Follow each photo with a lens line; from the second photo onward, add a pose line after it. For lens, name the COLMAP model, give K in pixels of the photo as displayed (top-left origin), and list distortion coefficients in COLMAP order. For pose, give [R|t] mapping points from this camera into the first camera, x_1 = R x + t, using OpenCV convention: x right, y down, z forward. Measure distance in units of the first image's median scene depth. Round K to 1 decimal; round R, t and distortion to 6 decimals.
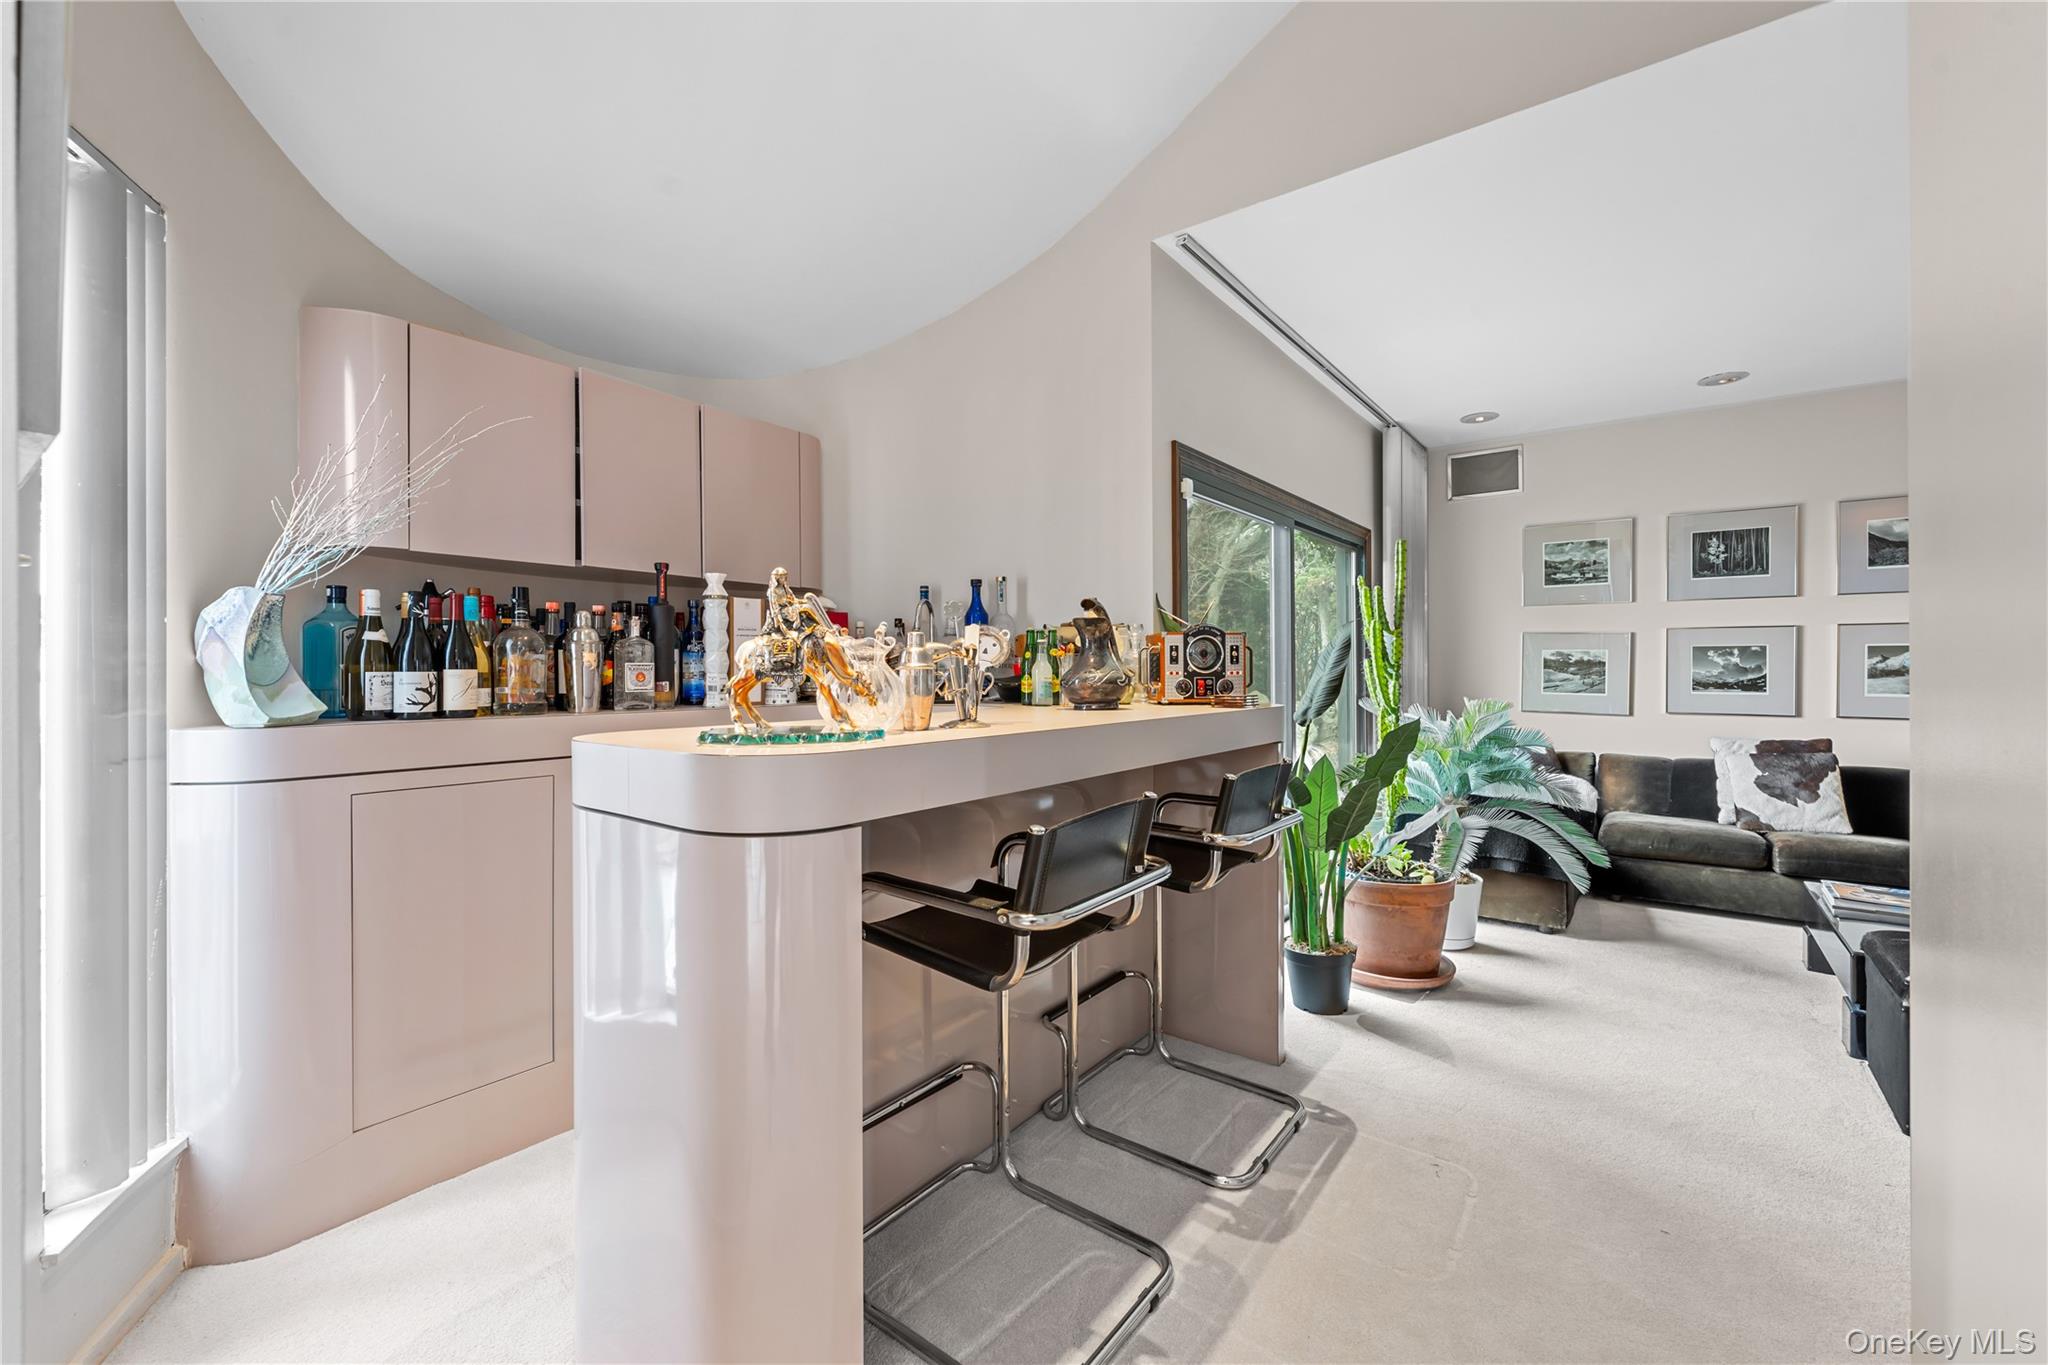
lens RADIAL K [[825.8, 0, 1022.7], [0, 825.8, 672.3], [0, 0, 1]] dist [0.000284, -0.000124]
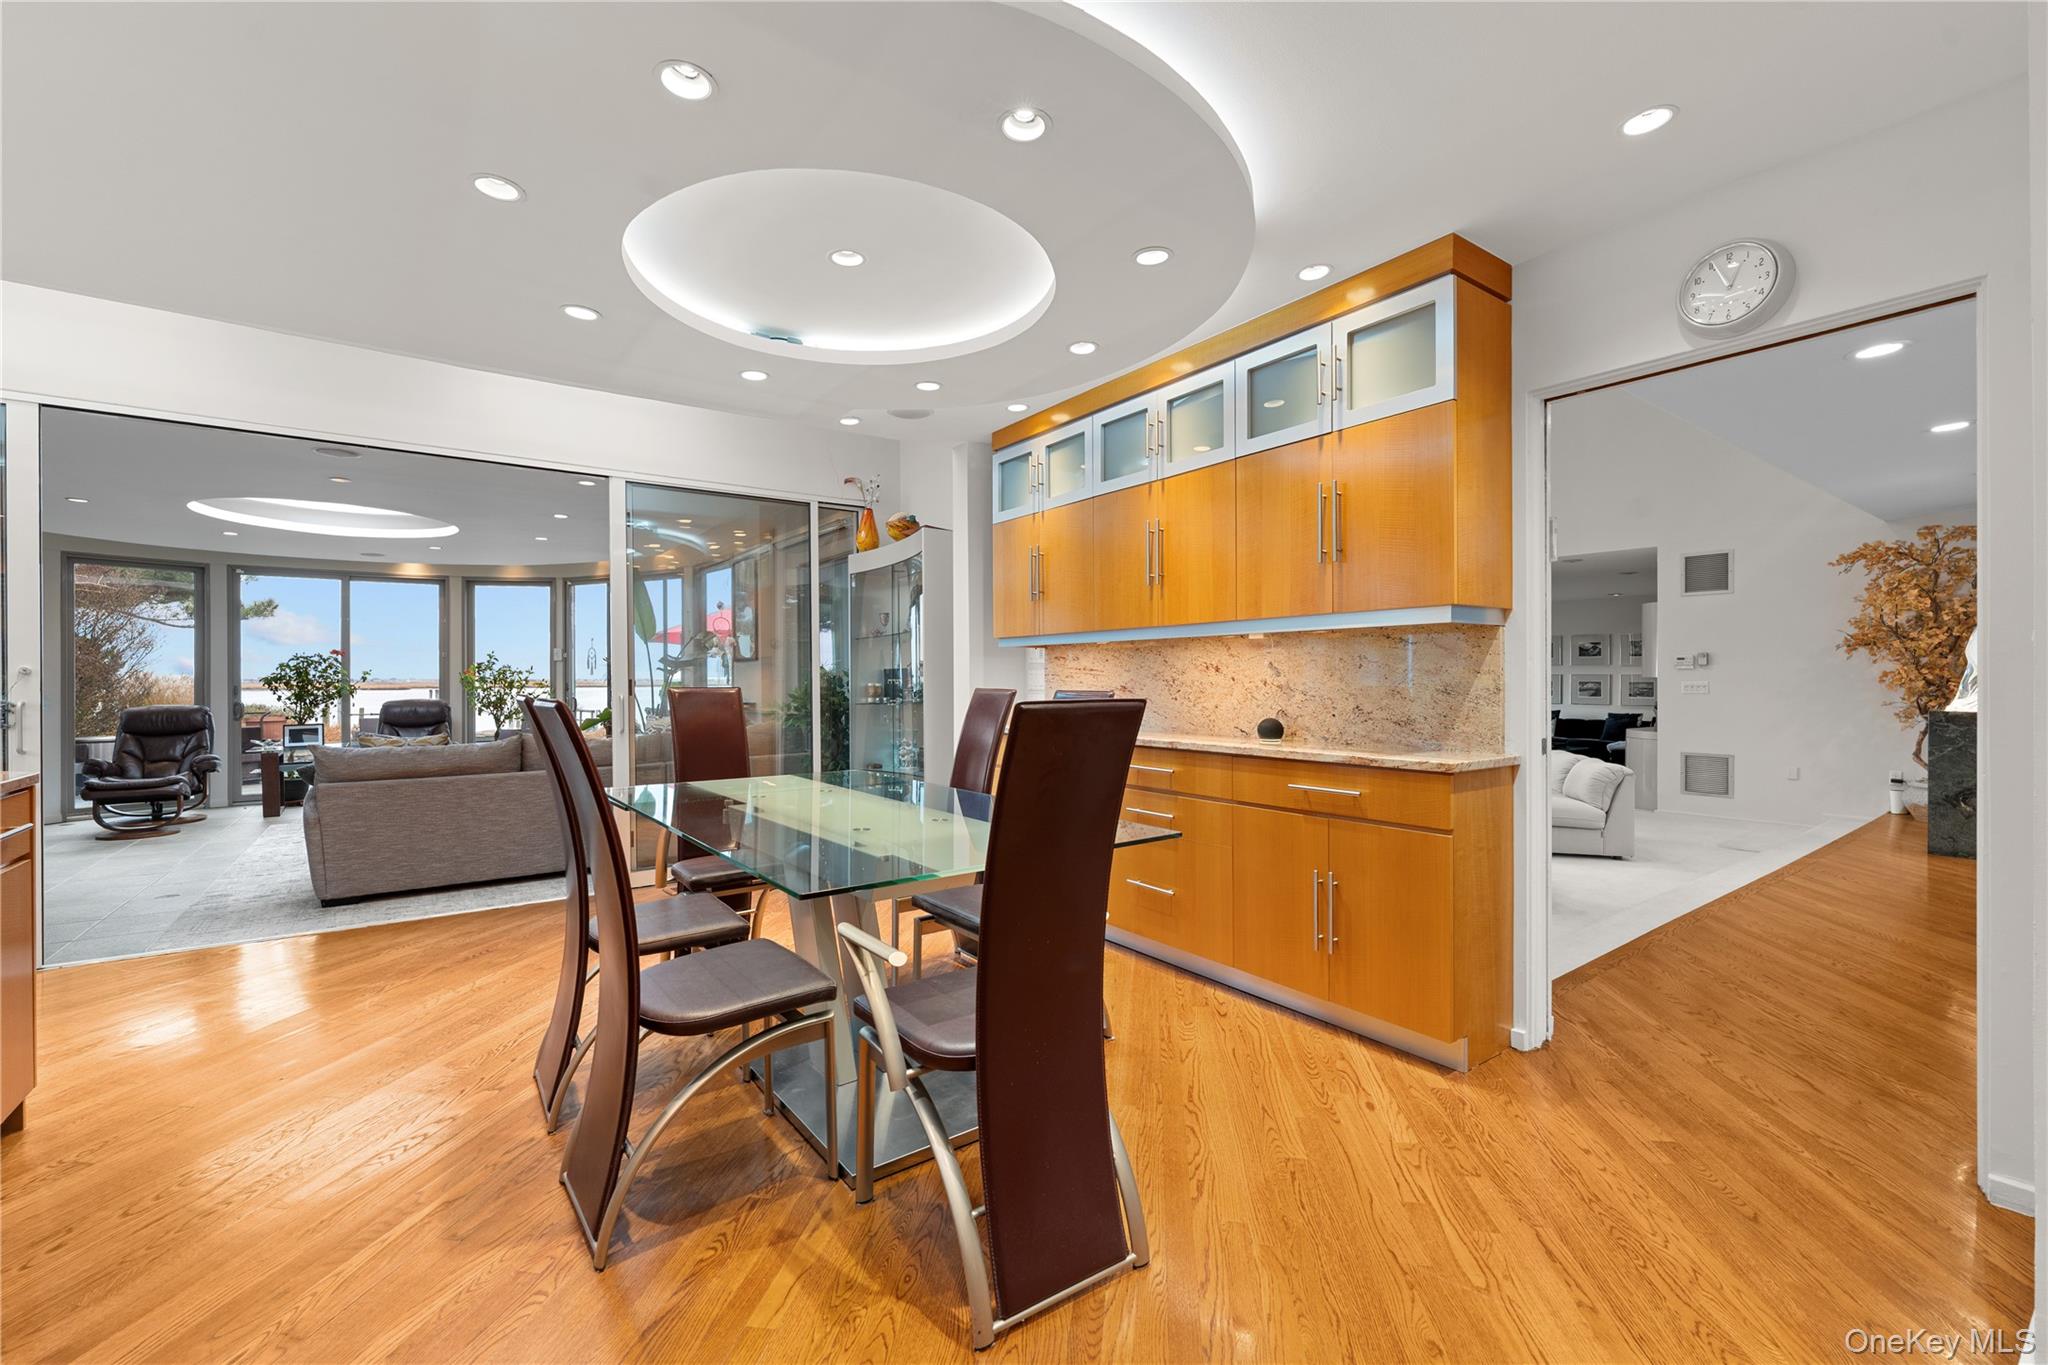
lens RADIAL K [[842.2, 0, 1016.9], [0, 842.2, 680.4], [0, 0, 1]] dist [-0.001400, 0.000026]
pose [[0.959667, 0.002308, -0.281130, -0.145127], [-0.002375, 0.999997, 0.000104, -0.031560], [0.281129, 0.000568, 0.959670, -2.708047]]
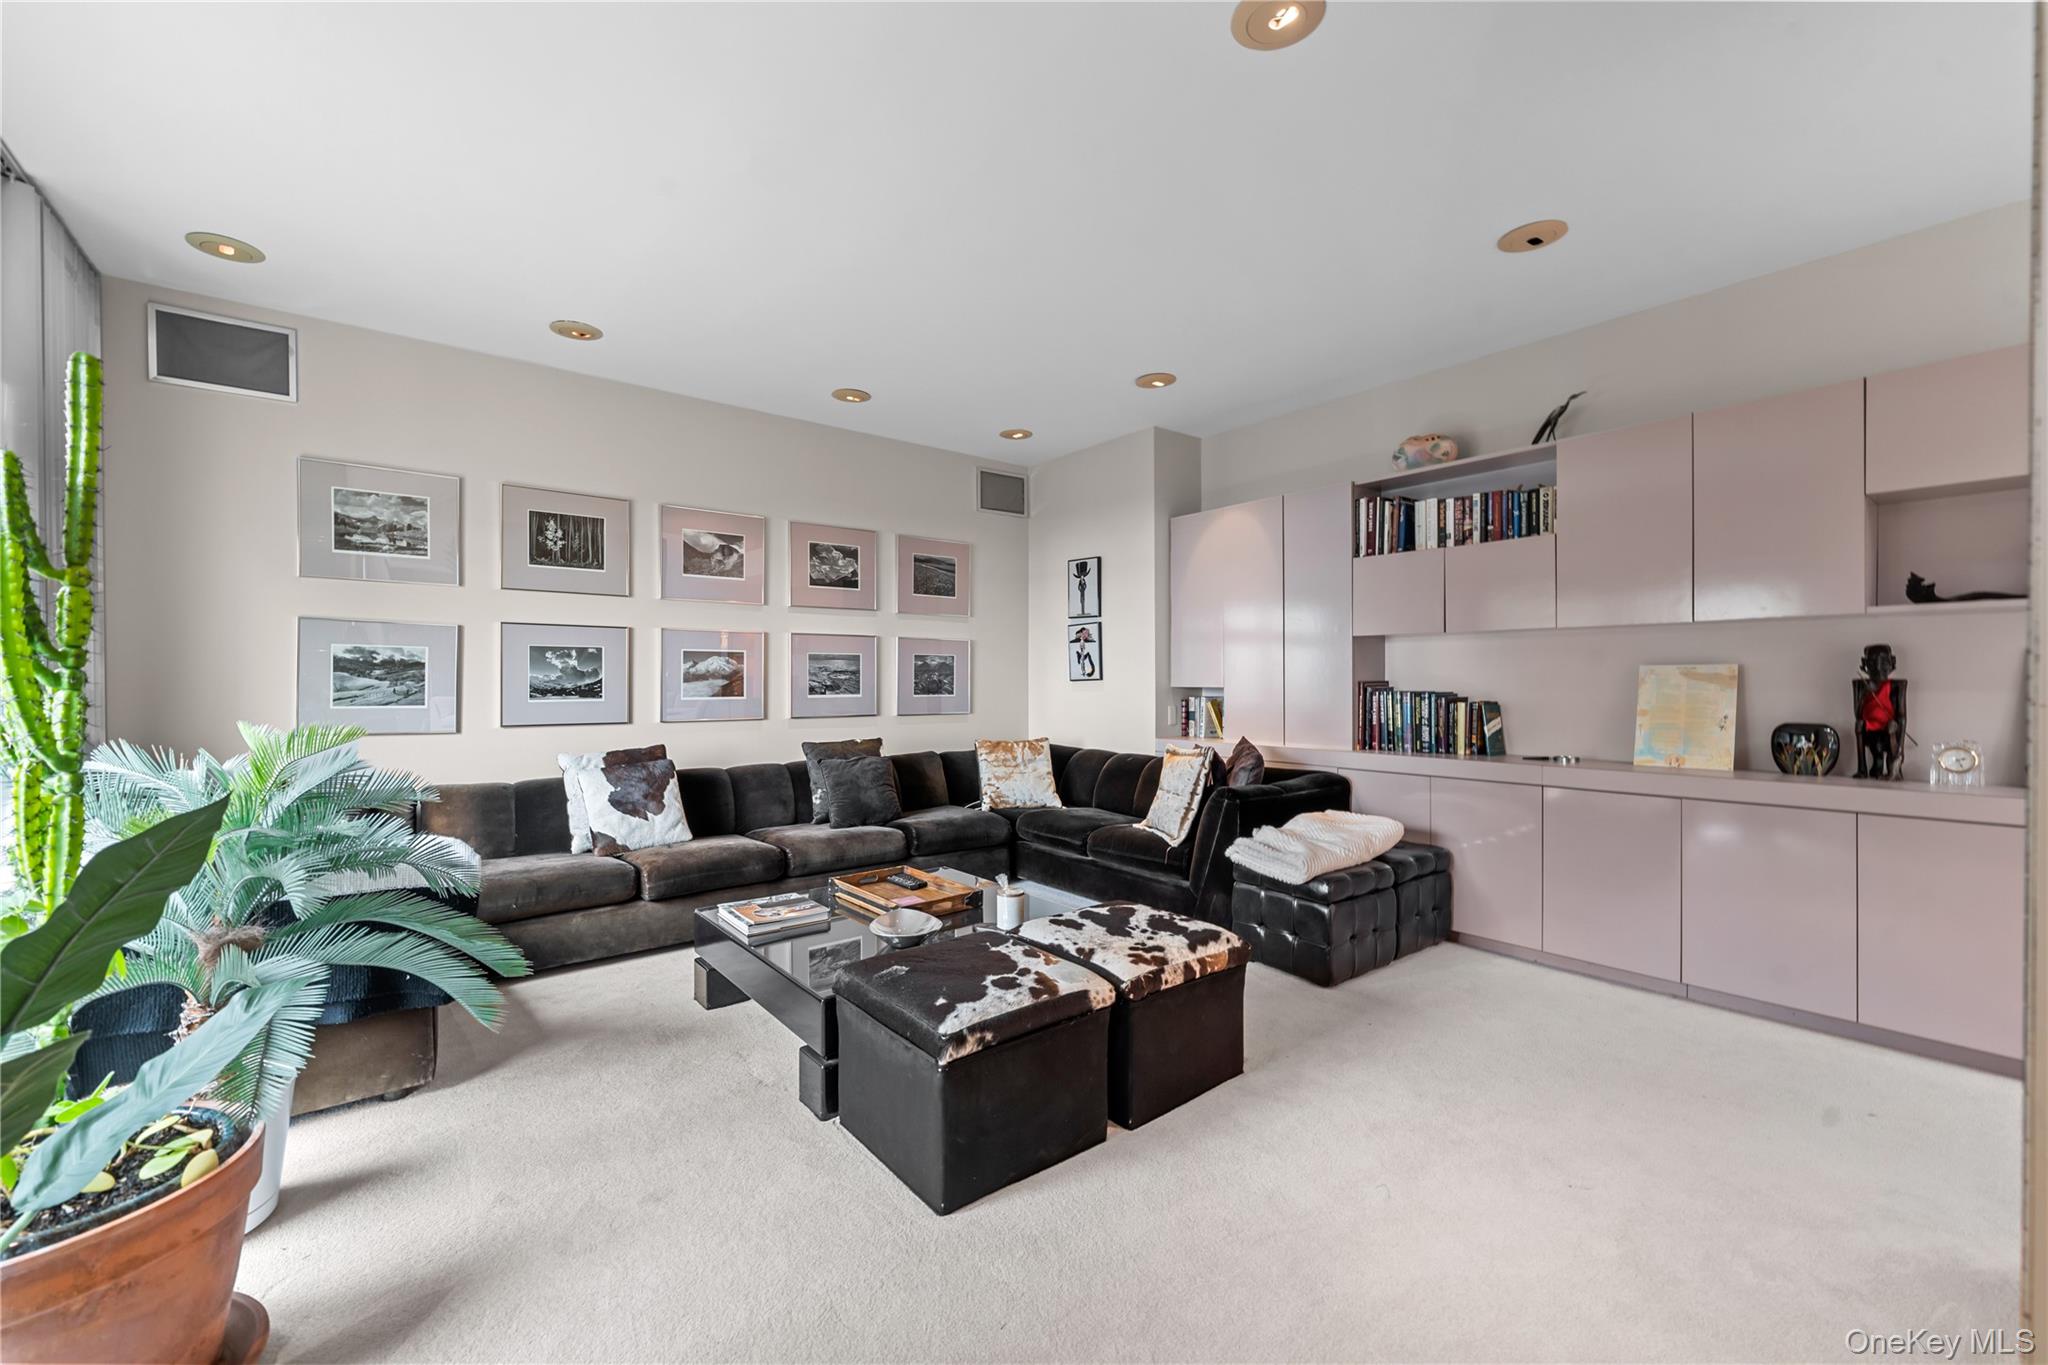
lens RADIAL K [[820.2, 0, 1024.0], [0, 820.2, 682.5], [0, 0, 1]] dist [0.001680, -0.004214]
pose [[0.235771, -0.004306, 0.971799, 0.130806], [0.003251, 0.999988, 0.003642, 0.004895], [-0.971803, 0.002301, 0.235782, 0.344037]]
